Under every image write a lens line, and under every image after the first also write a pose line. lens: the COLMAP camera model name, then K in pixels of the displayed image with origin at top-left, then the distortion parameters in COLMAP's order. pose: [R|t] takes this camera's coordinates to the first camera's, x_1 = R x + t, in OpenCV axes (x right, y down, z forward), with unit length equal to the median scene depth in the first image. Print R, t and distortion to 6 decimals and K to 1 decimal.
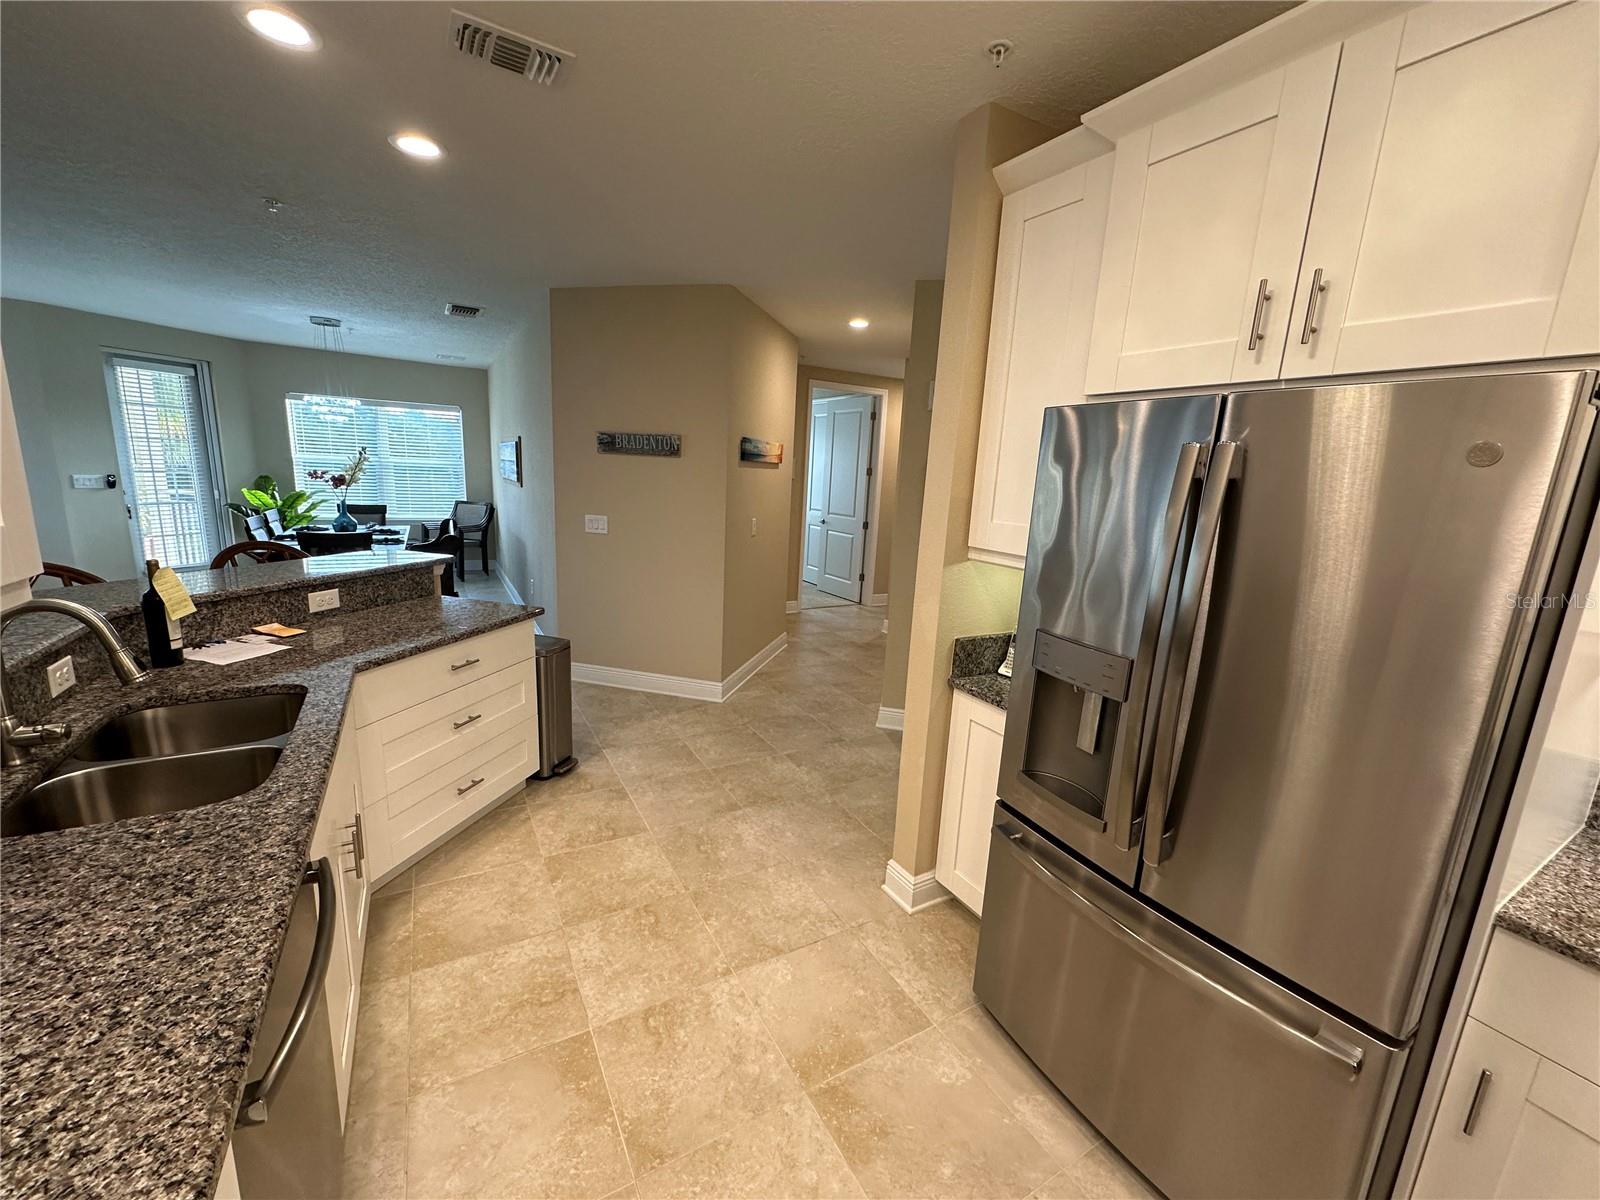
lens RADIAL K [[637.9, 0, 798.1], [0, 637.9, 601.1], [0, 0, 1]] dist [0.001060, 0.000011]
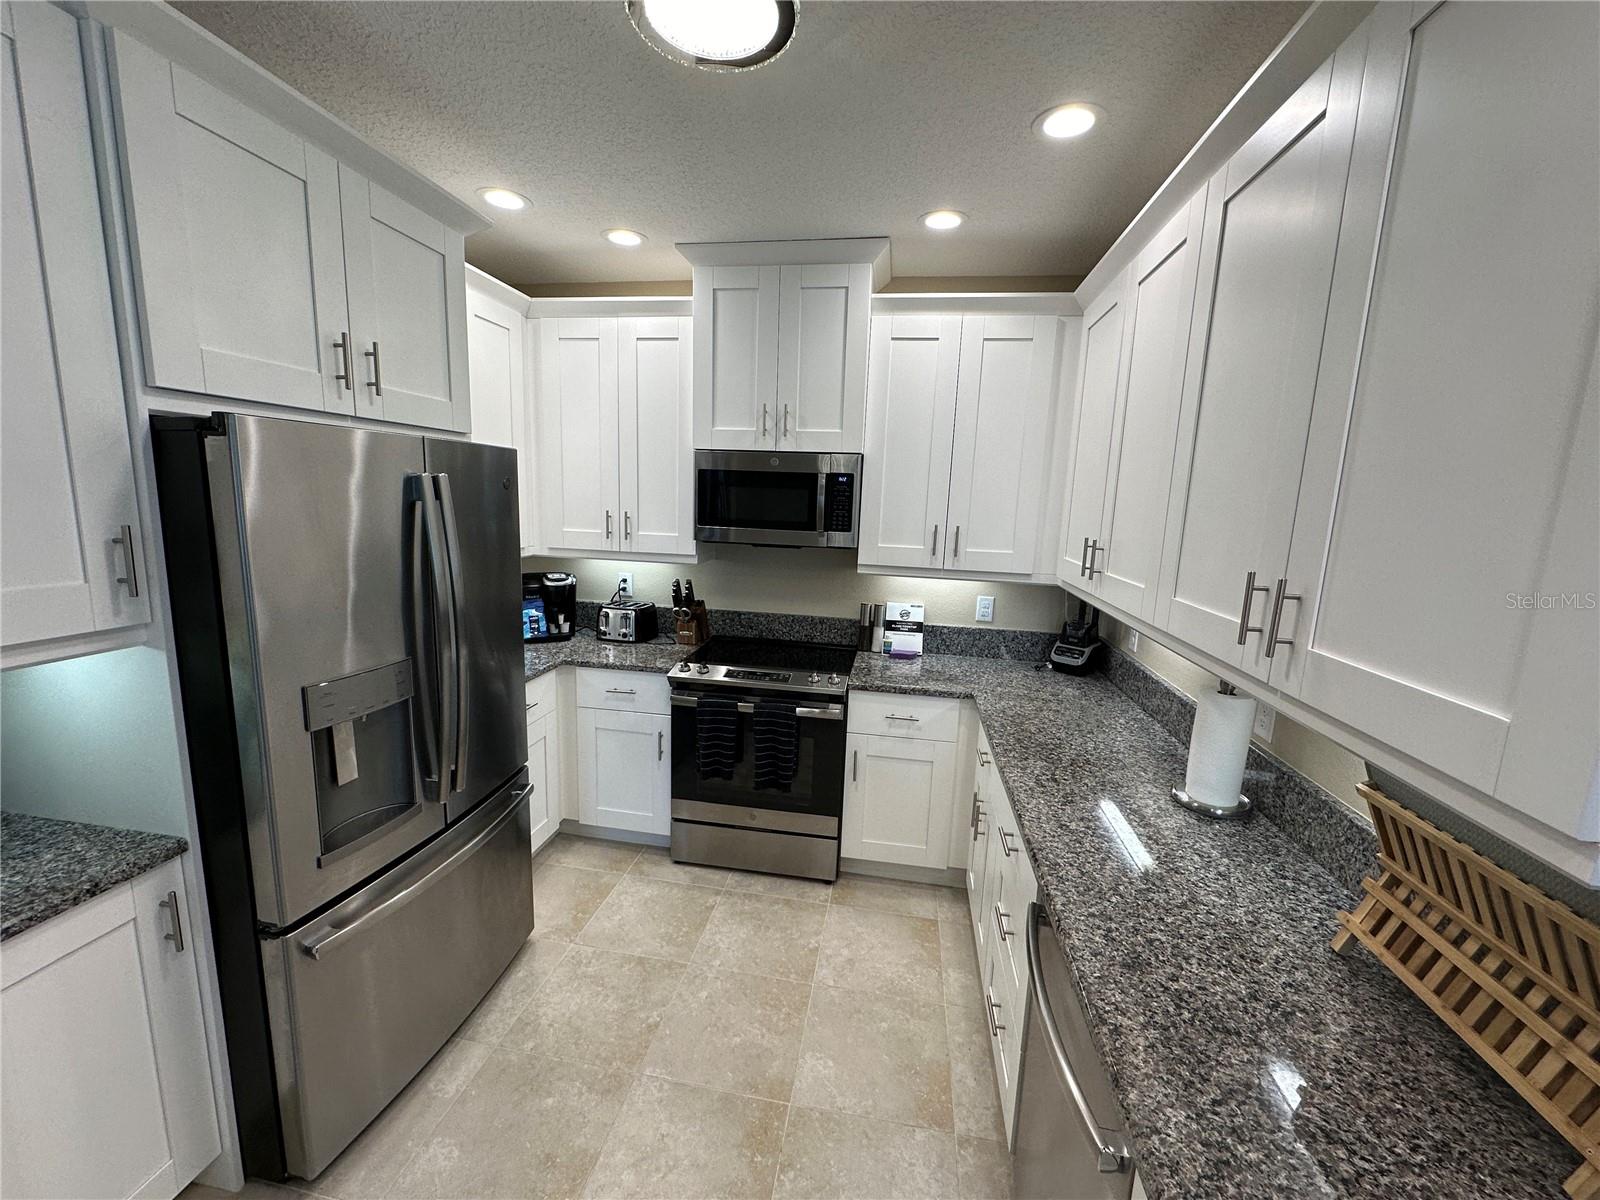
lens RADIAL K [[636.6, 0, 800.8], [0, 636.6, 598.6], [0, 0, 1]] dist [0.001395, -0.000106]
pose [[-0.772524, -0.179188, 0.609178, -0.588569], [0.053919, 0.937382, 0.344106, -0.305604], [-0.632692, 0.298676, -0.714488, 1.119091]]
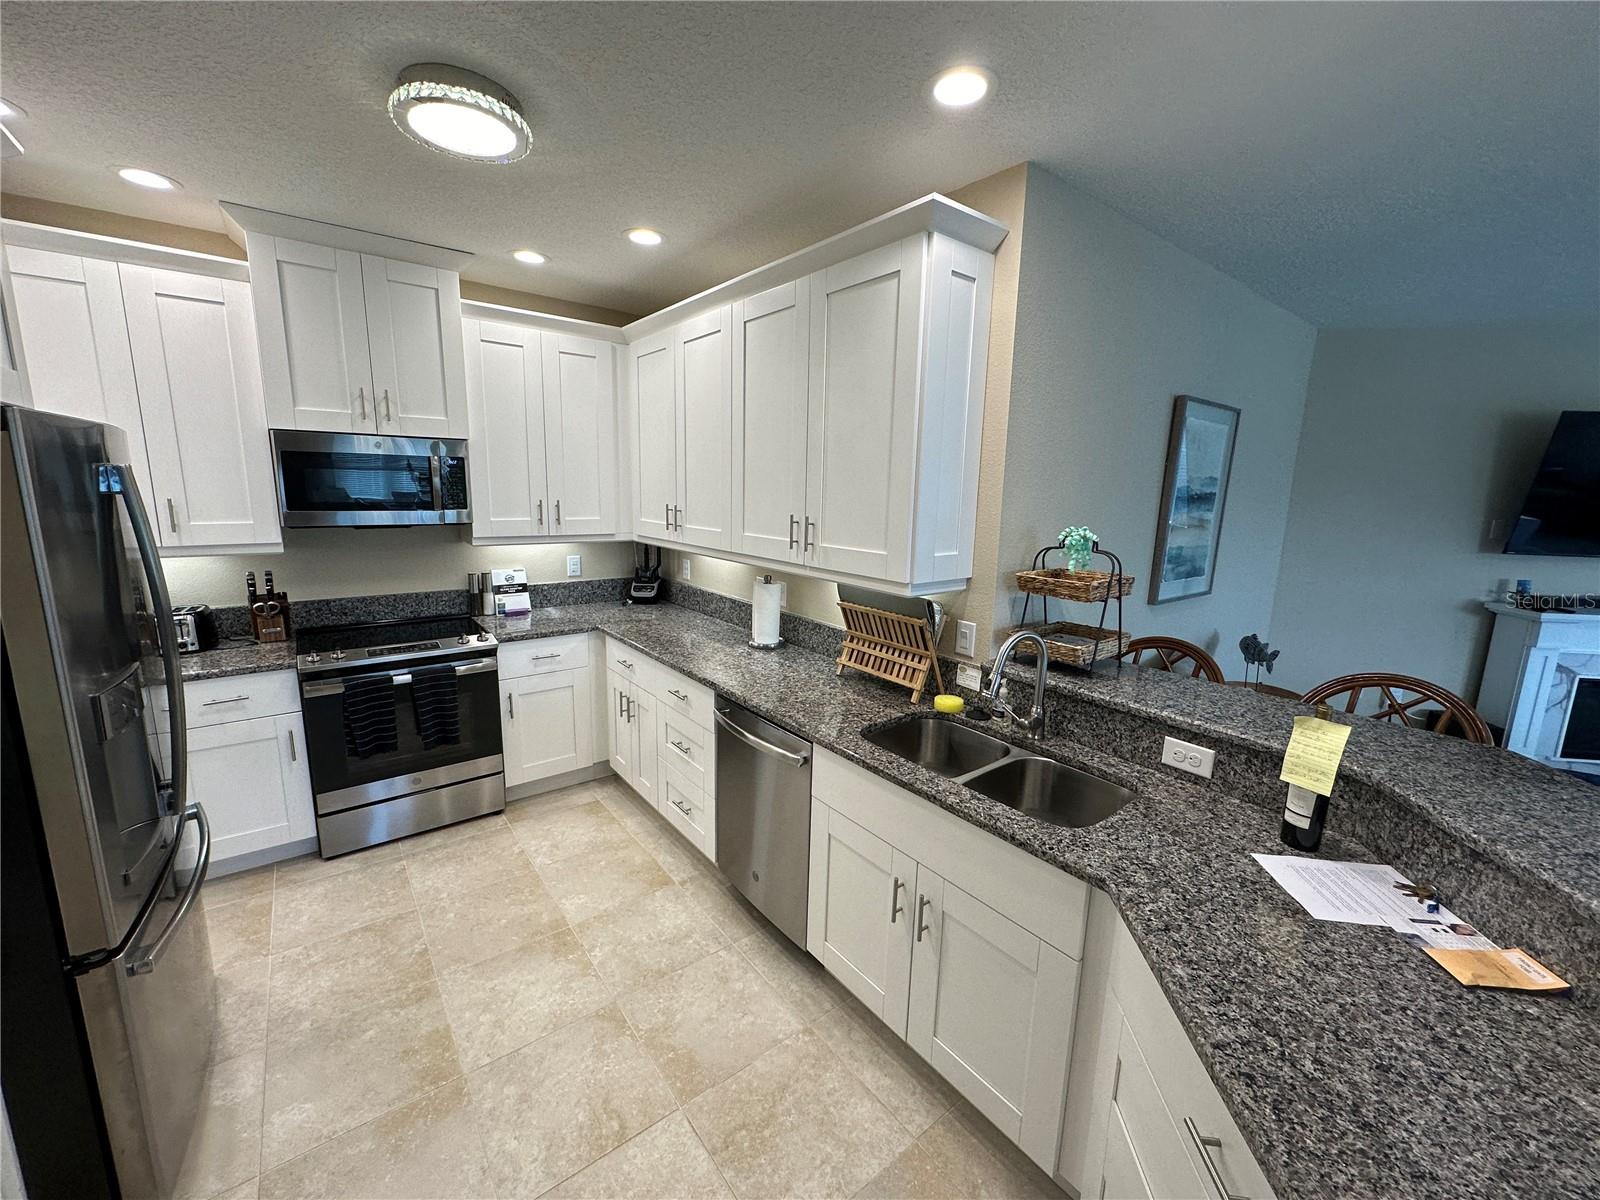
lens RADIAL K [[637.9, 0, 798.1], [0, 637.9, 601.1], [0, 0, 1]] dist [0.001060, 0.000011]
pose [[-0.987343, -0.046512, -0.151626, -0.343579], [-0.100087, 0.924350, 0.368185, -0.427886], [0.123030, 0.378700, -0.917306, 1.735793]]
